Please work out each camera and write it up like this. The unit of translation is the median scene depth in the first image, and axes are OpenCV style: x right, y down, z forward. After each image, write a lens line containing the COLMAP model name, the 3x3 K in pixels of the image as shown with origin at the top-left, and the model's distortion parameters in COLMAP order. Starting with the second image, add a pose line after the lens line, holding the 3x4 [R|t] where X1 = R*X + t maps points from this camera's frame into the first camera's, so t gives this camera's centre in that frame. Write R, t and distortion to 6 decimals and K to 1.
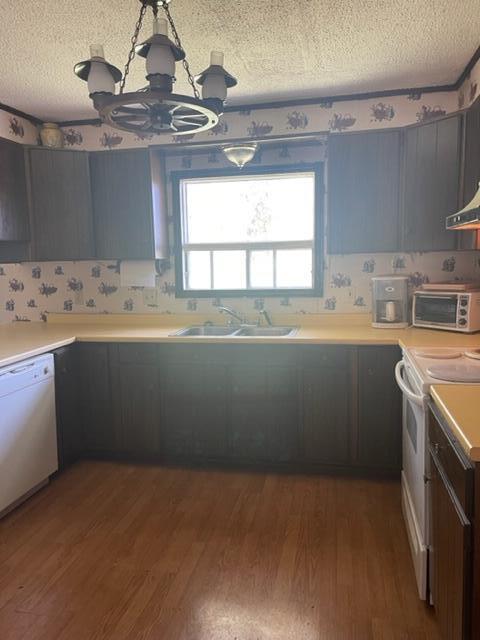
lens RADIAL K [[491.5, 0, 240.0], [0, 491.5, 320.0], [0, 0, 1]] dist [0.082506, -0.001790]
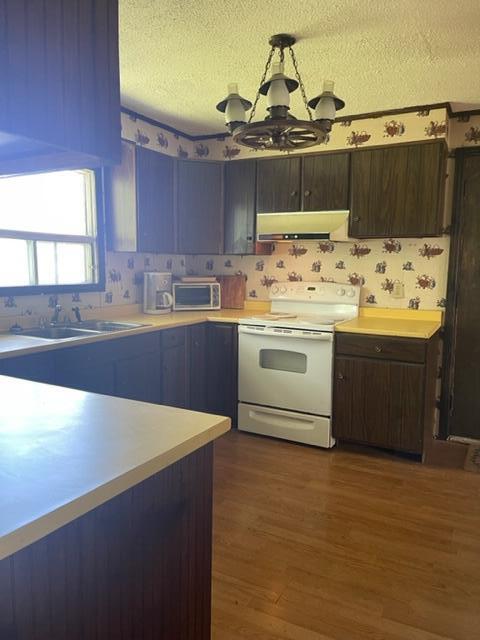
lens RADIAL K [[490.9, 0, 240.0], [0, 490.9, 320.0], [0, 0, 1]] dist [0.217257, 0.000334]
pose [[0.290556, -0.089851, 0.952630, -0.856366], [0.091092, 0.993657, 0.065937, -0.032018], [-0.952512, 0.067618, 0.296898, 0.443429]]
